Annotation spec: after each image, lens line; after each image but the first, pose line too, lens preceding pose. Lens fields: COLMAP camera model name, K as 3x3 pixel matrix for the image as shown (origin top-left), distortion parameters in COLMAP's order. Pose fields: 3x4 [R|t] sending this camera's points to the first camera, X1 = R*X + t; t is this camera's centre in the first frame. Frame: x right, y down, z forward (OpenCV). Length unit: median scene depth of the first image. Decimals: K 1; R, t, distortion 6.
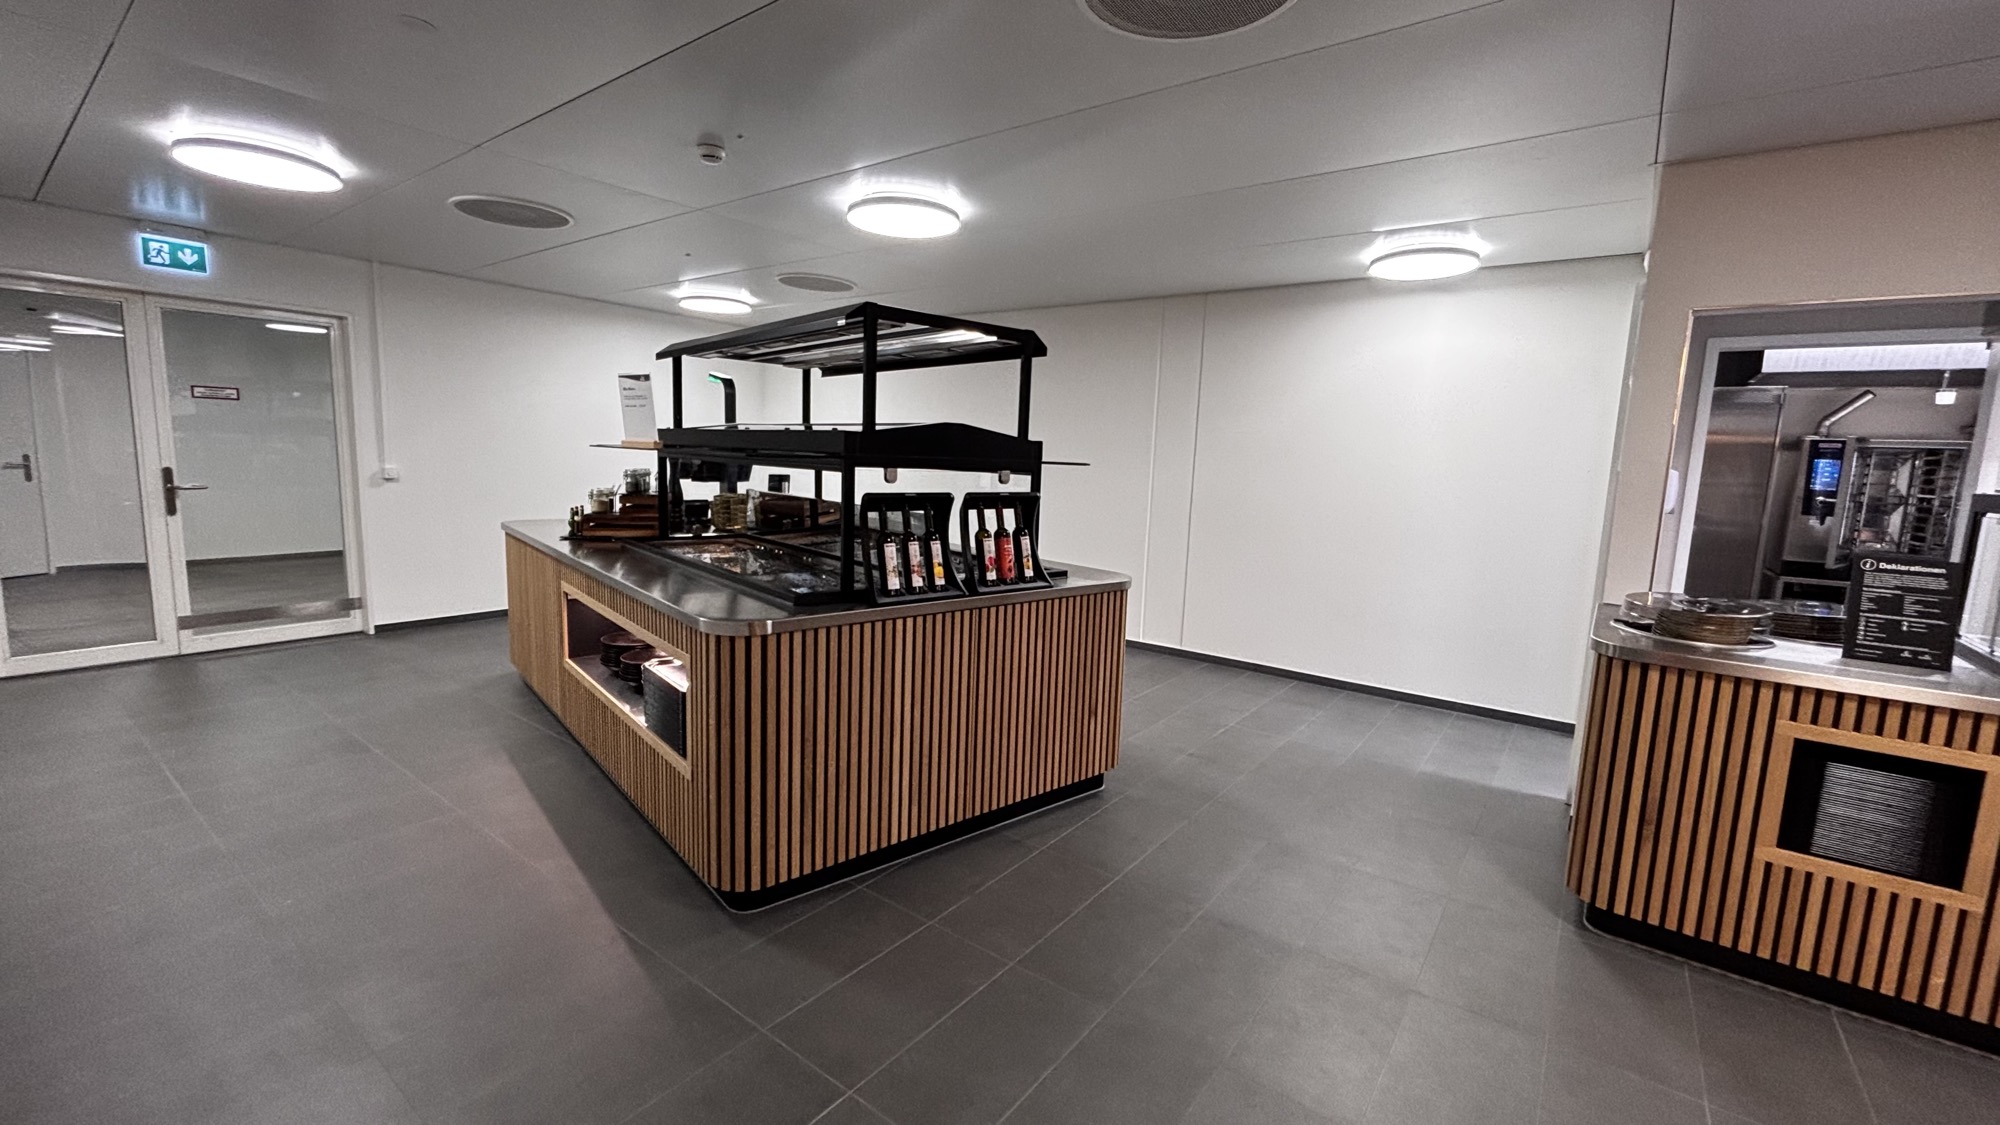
lens RADIAL K [[809.0, 0, 994.7], [0, 809.0, 558.0], [0, 0, 1]] dist [0.000489, -0.000245]
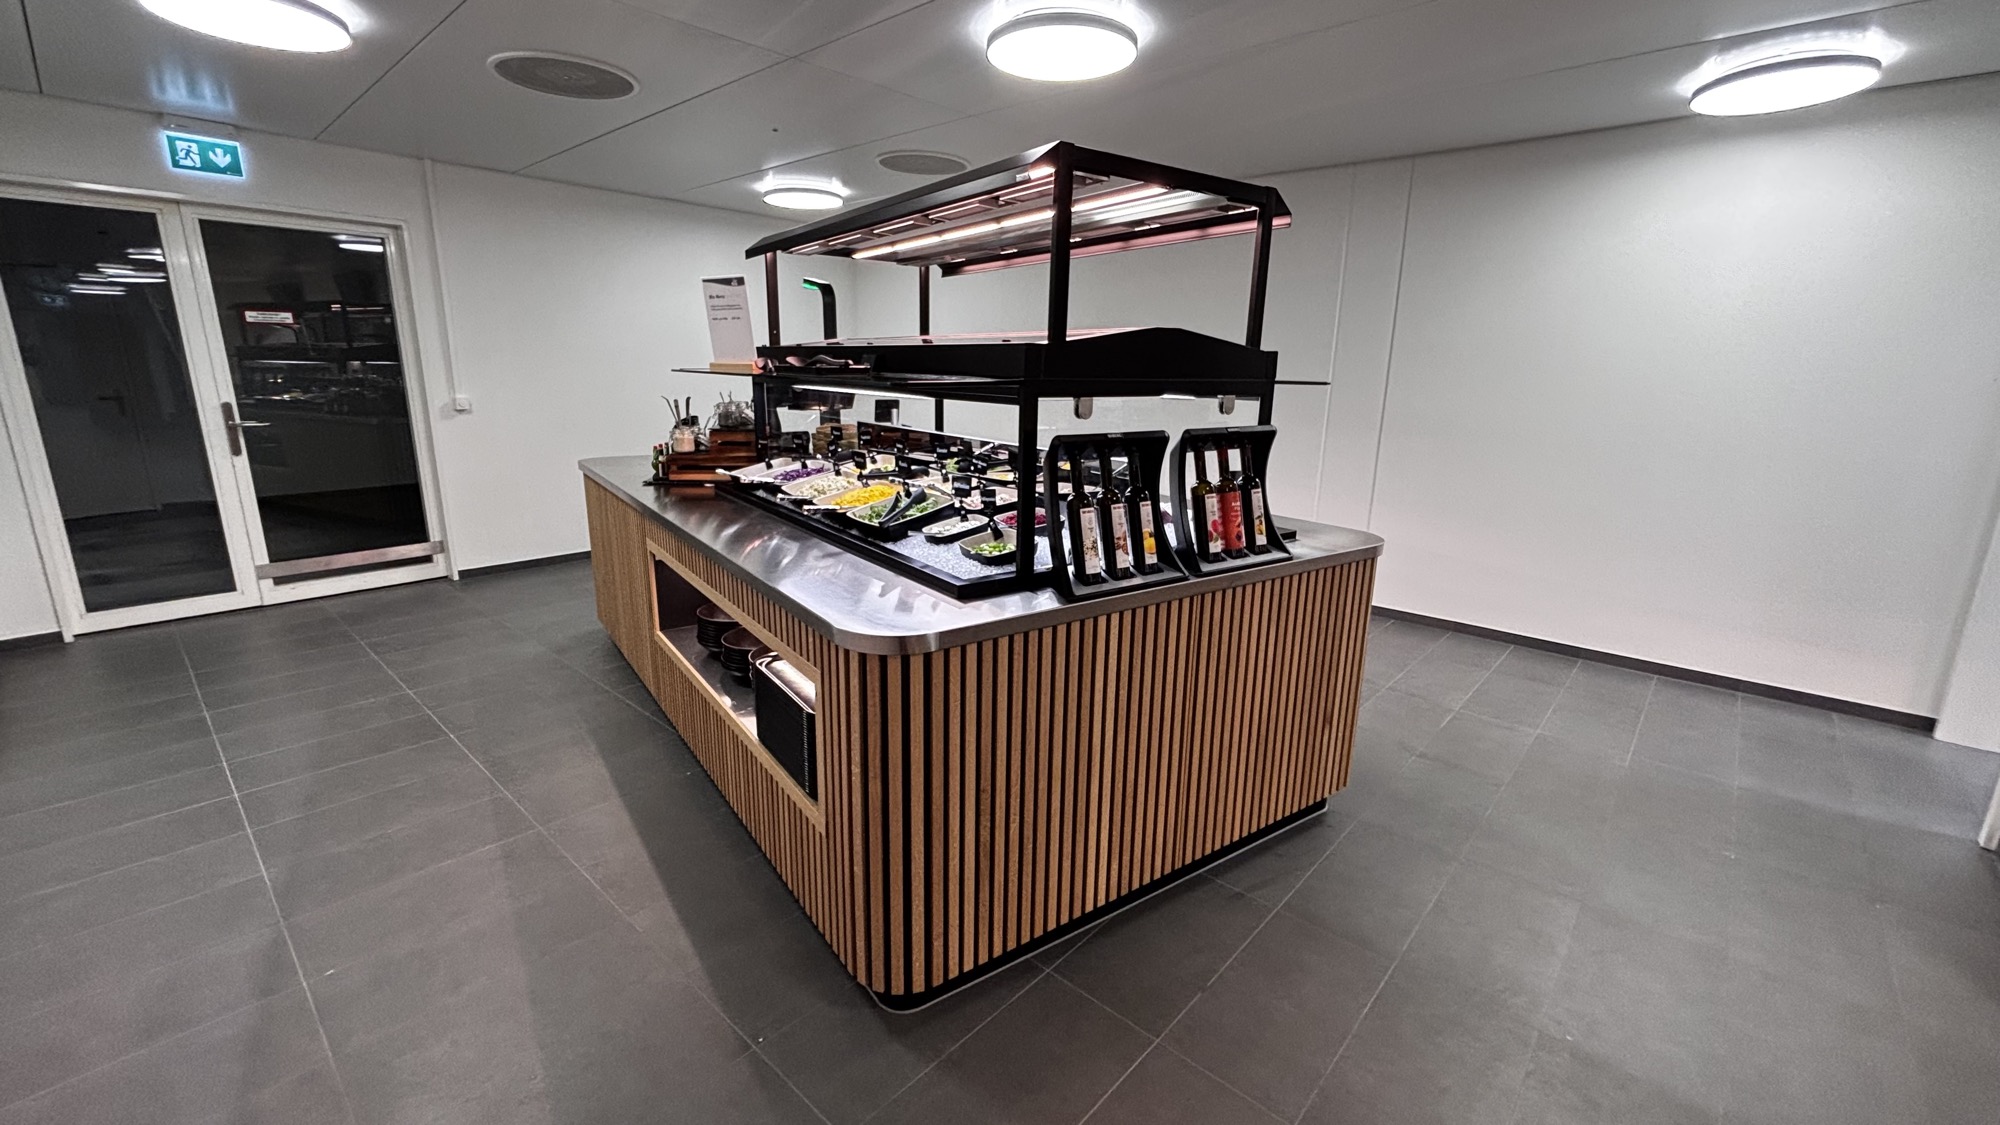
lens RADIAL K [[809.0, 0, 994.7], [0, 809.0, 558.0], [0, 0, 1]] dist [0.000489, -0.000245]
pose [[0.995697, 0.002609, -0.092637, -0.120803], [0.007010, 0.994619, 0.103364, -0.039630], [0.092408, -0.103568, 0.990320, 0.244980]]
